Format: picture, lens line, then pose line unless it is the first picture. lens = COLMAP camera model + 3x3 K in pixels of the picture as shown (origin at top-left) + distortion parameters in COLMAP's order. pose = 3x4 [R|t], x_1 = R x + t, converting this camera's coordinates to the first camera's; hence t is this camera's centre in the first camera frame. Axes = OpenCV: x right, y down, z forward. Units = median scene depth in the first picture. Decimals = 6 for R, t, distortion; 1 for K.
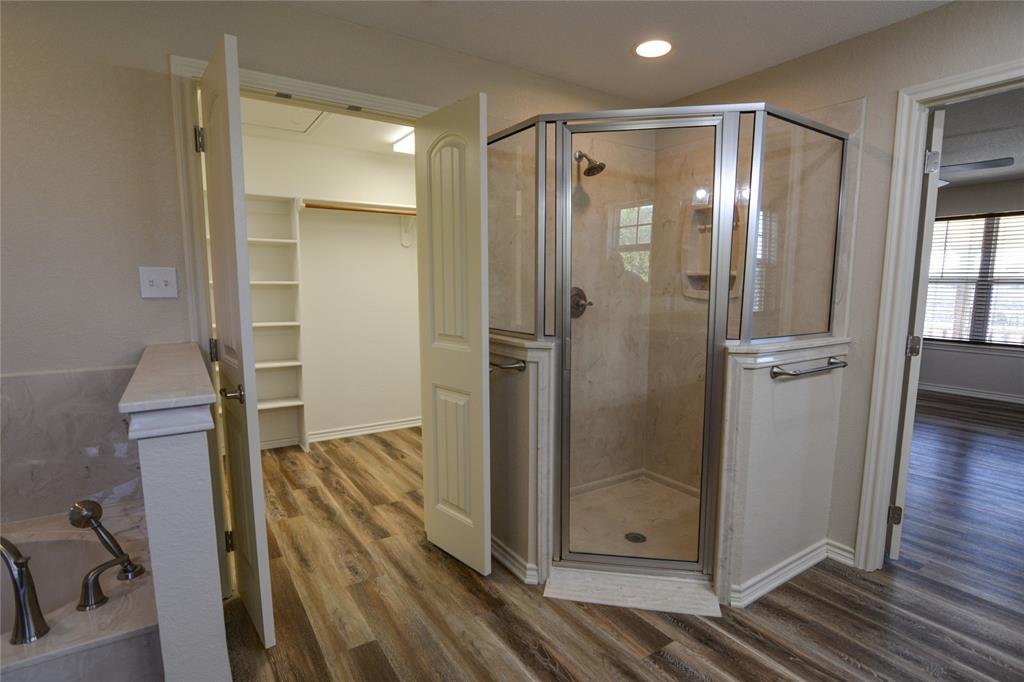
lens RADIAL K [[511.1, 0, 513.2], [0, 511.1, 348.5], [0, 0, 1]] dist [-0.033126, 0.012299]
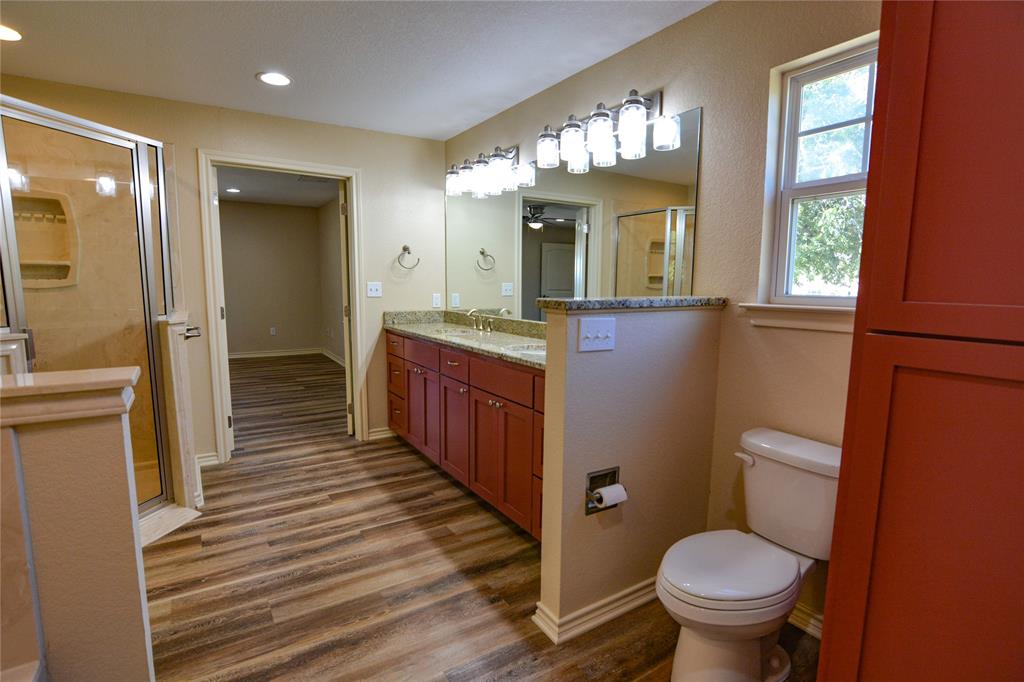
lens RADIAL K [[511.1, 0, 513.2], [0, 511.1, 348.5], [0, 0, 1]] dist [-0.033126, 0.012299]
pose [[0.016214, -0.137107, 0.990423, -0.878651], [0.116424, 0.984075, 0.134323, -0.001894], [-0.993067, 0.113131, 0.031918, 0.055373]]
